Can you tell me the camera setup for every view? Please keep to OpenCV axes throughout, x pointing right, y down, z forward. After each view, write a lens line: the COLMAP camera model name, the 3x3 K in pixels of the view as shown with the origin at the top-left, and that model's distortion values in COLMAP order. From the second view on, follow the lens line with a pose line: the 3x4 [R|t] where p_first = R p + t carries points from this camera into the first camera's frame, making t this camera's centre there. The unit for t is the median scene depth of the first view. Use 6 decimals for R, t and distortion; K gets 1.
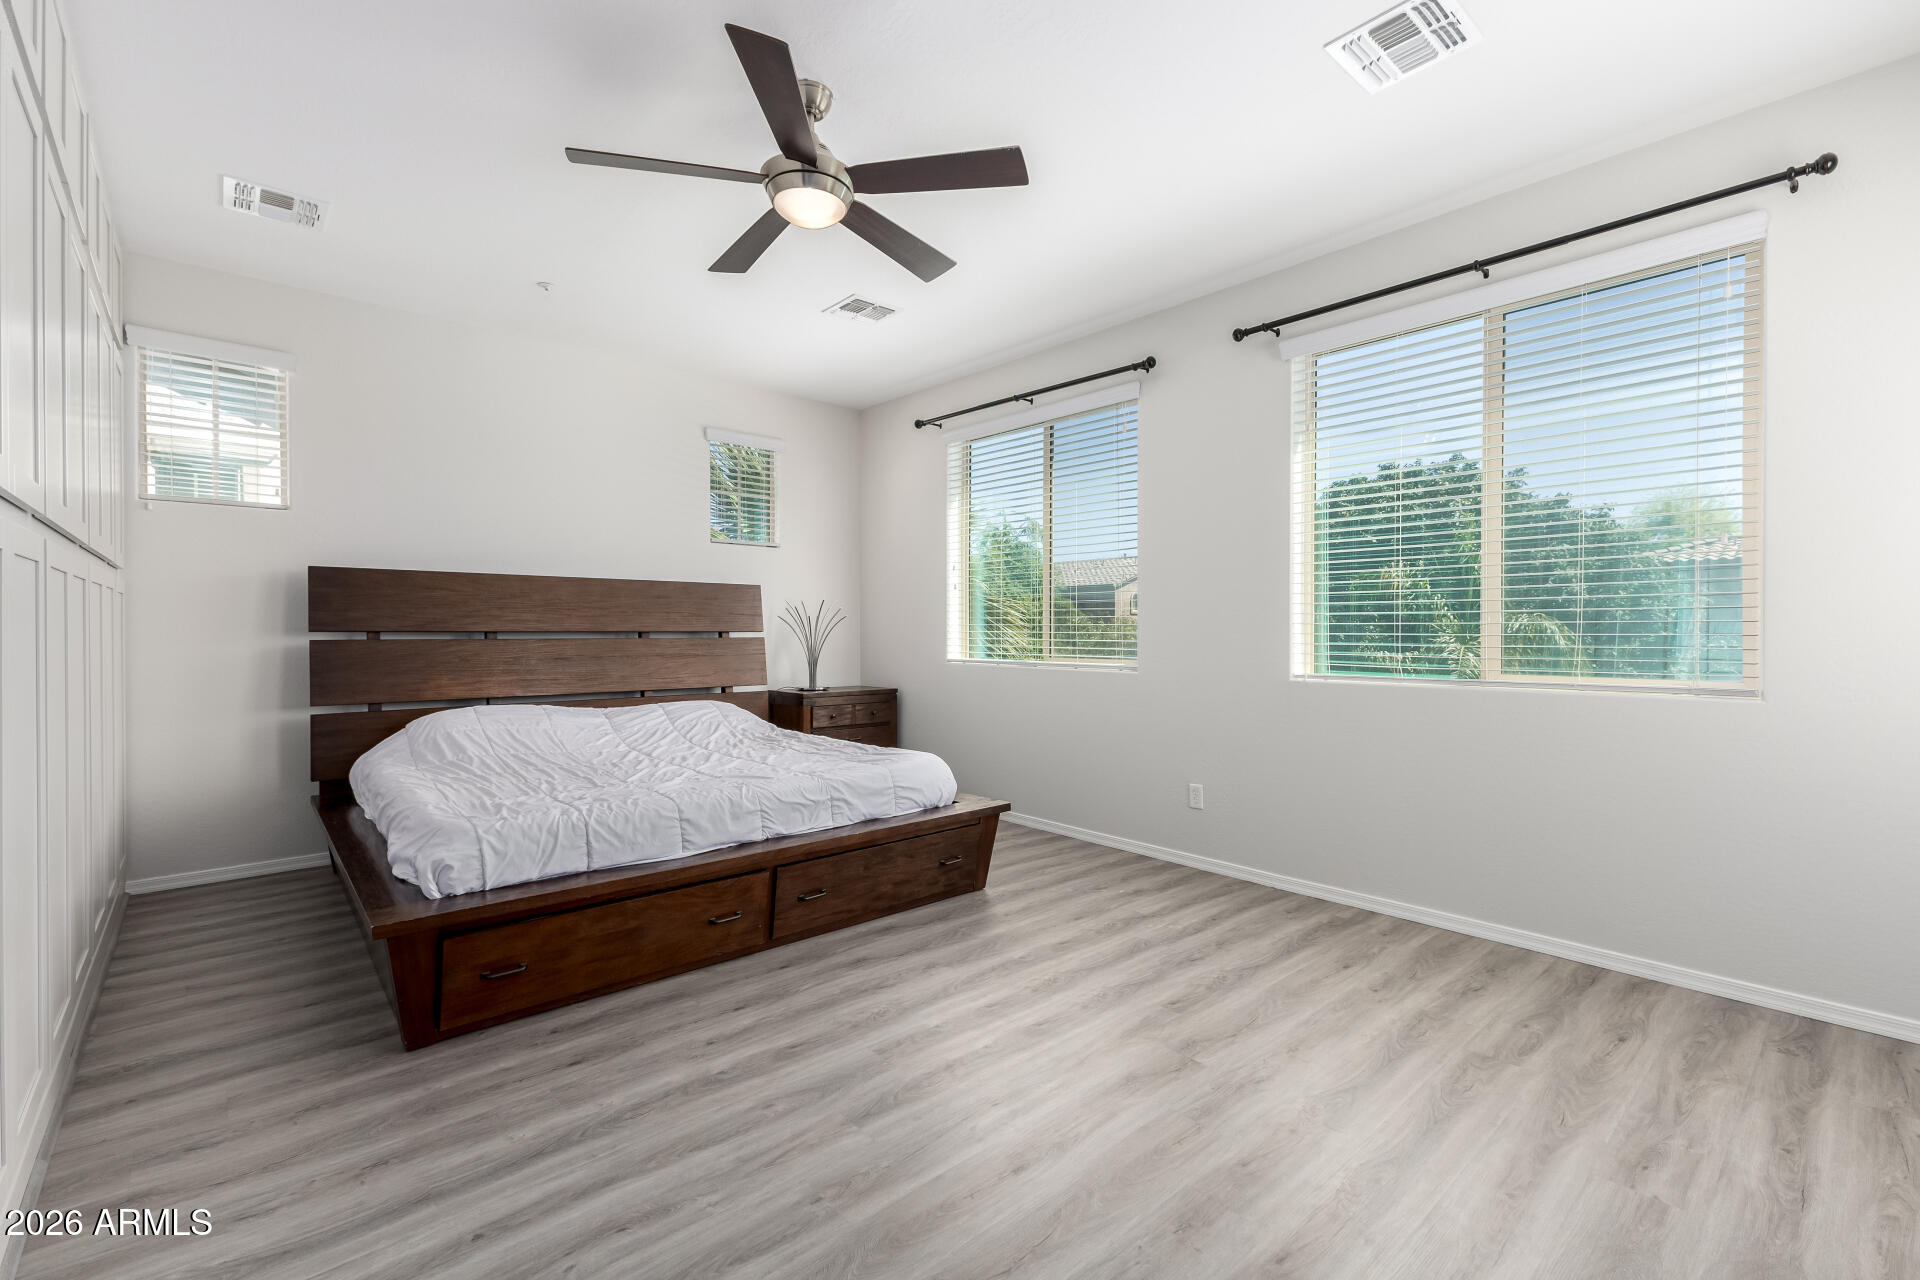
lens RADIAL K [[833.6, 0, 965.6], [0, 833.6, 647.9], [0, 0, 1]] dist [0.000749, 0.000226]
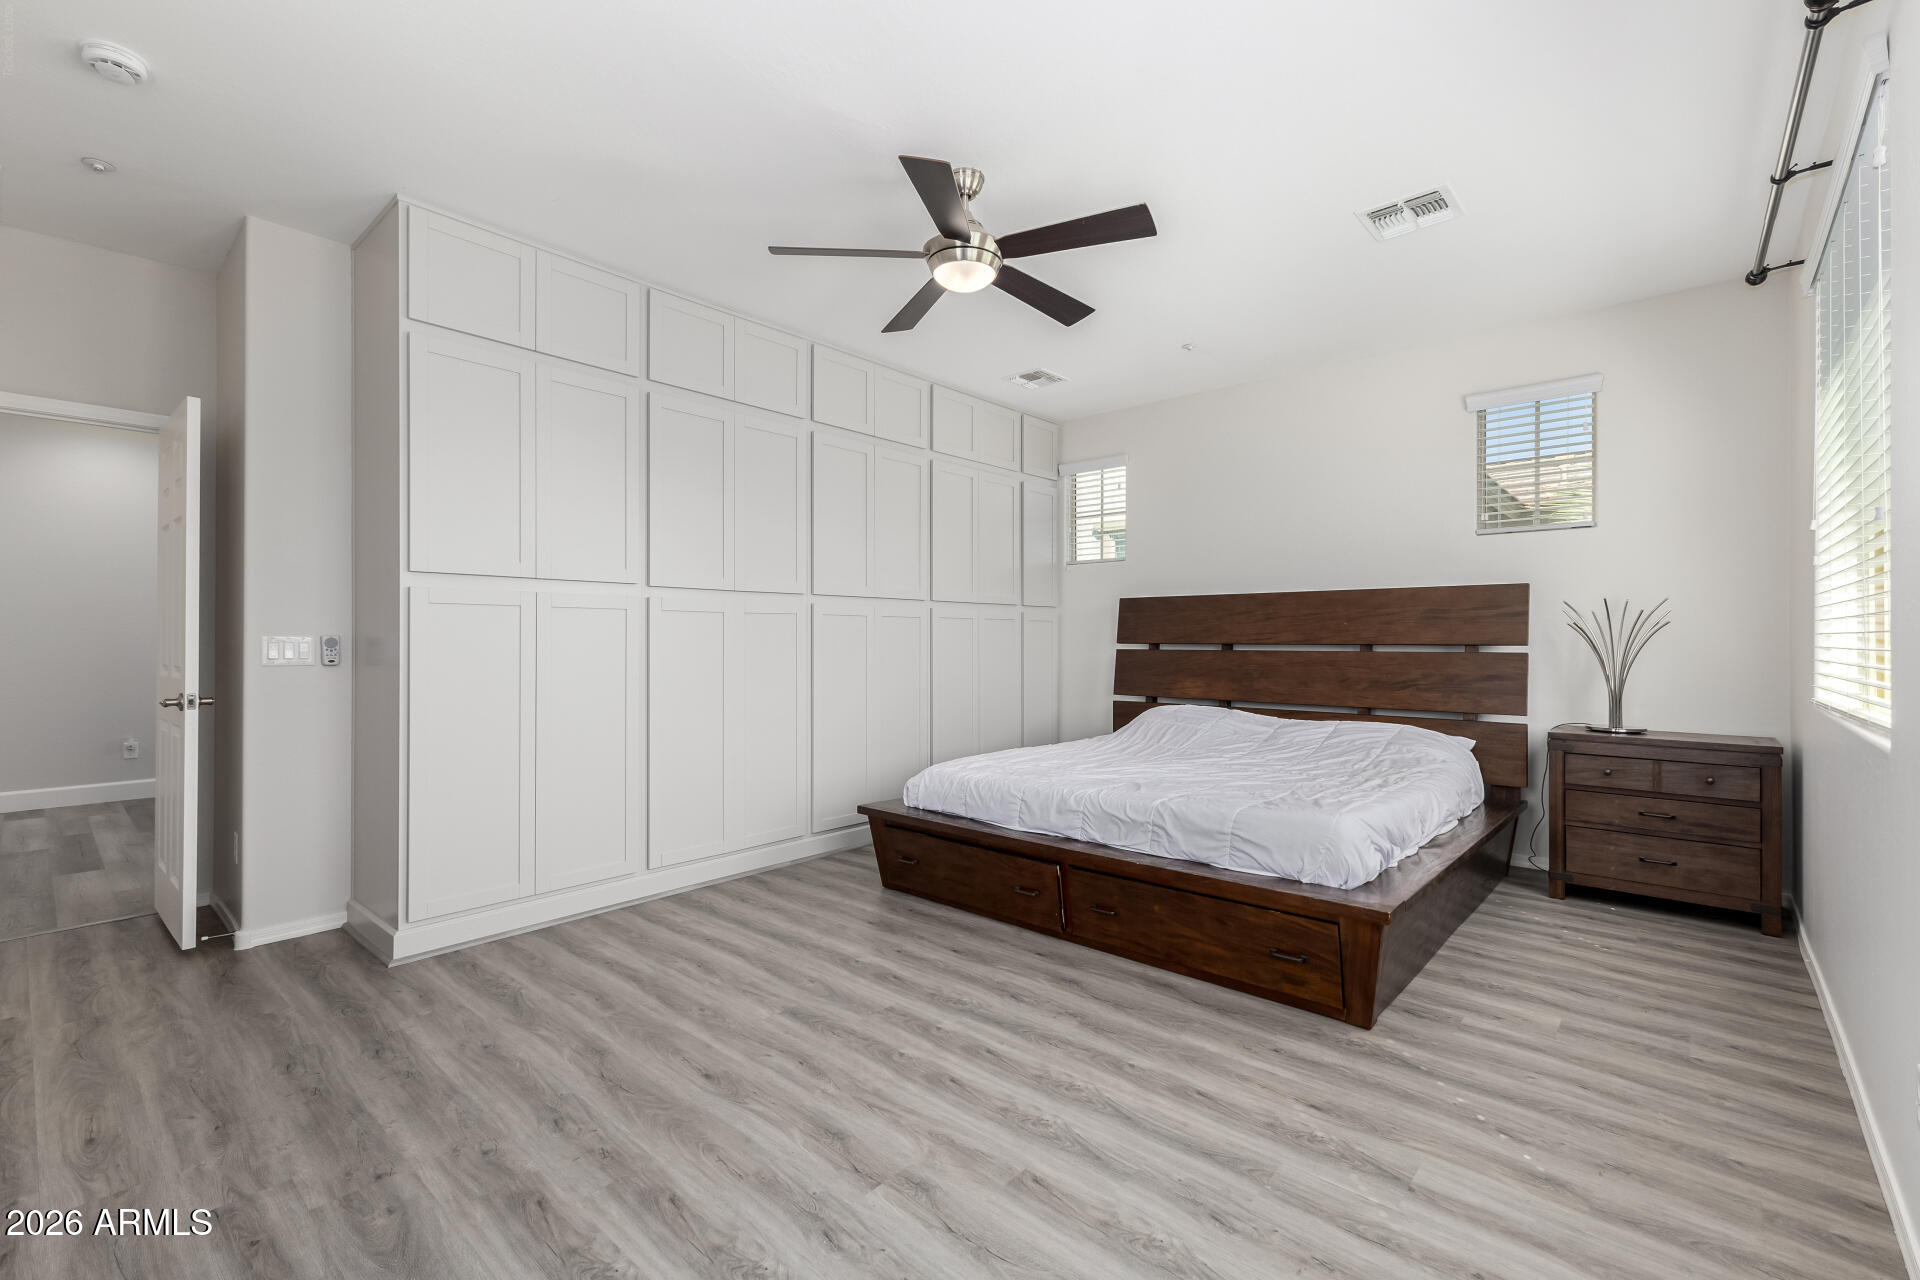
lens RADIAL K [[833.6, 0, 965.6], [0, 833.6, 647.9], [0, 0, 1]] dist [0.000749, 0.000226]
pose [[0.115063, 0.009306, -0.993315, 0.851713], [-0.025632, 0.999651, 0.006397, -0.019179], [0.993028, 0.024724, 0.115261, 0.778892]]
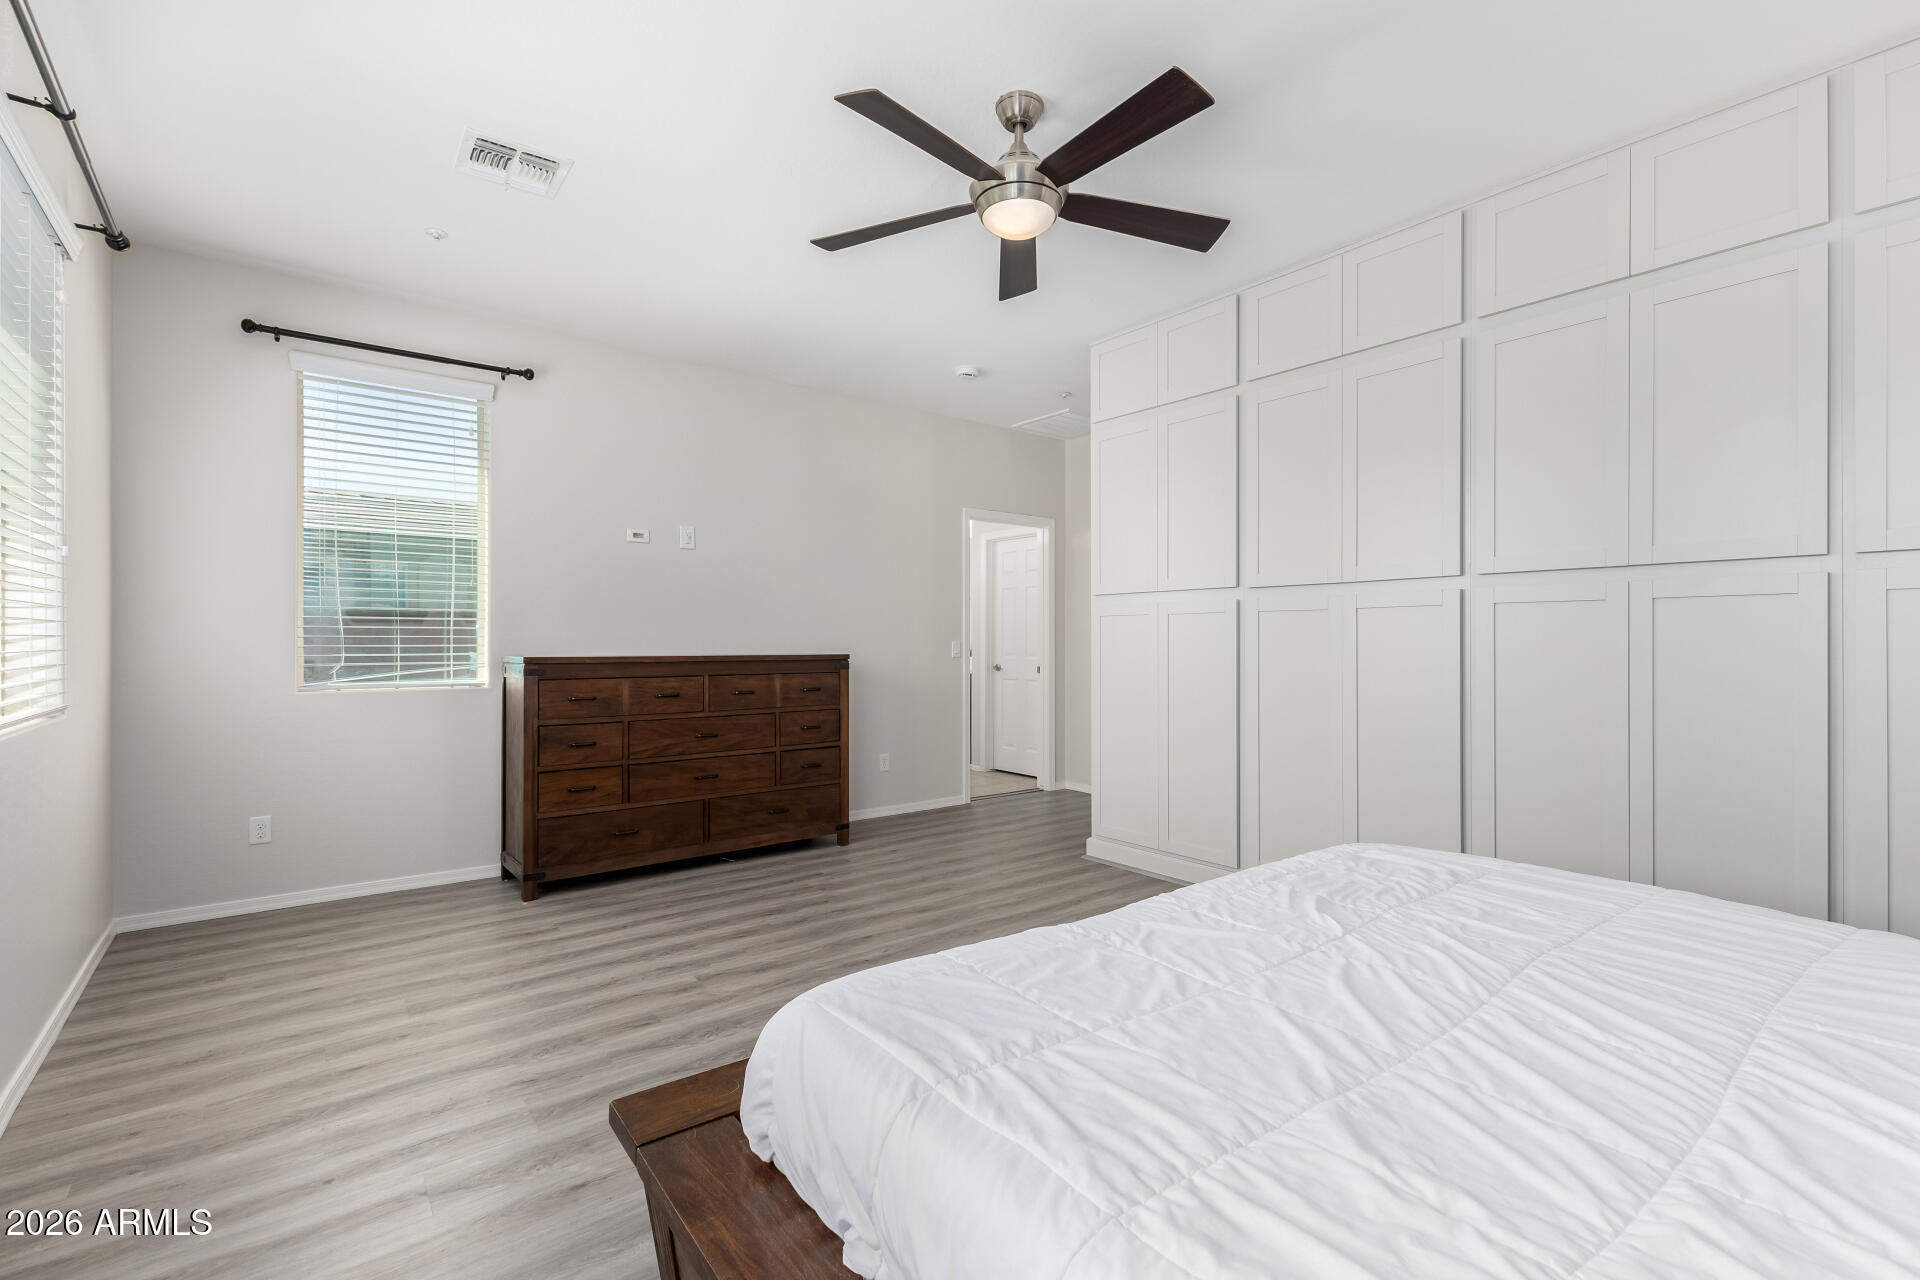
lens RADIAL K [[849.7, 0, 960.0], [0, 849.7, 640.0], [0, 0, 1]] dist [0.002273, 0.000328]
pose [[-0.997124, 0.003196, 0.075721, -0.175028], [0.005122, 0.999668, 0.025257, -0.038094], [-0.075616, 0.025572, -0.996809, 1.782059]]
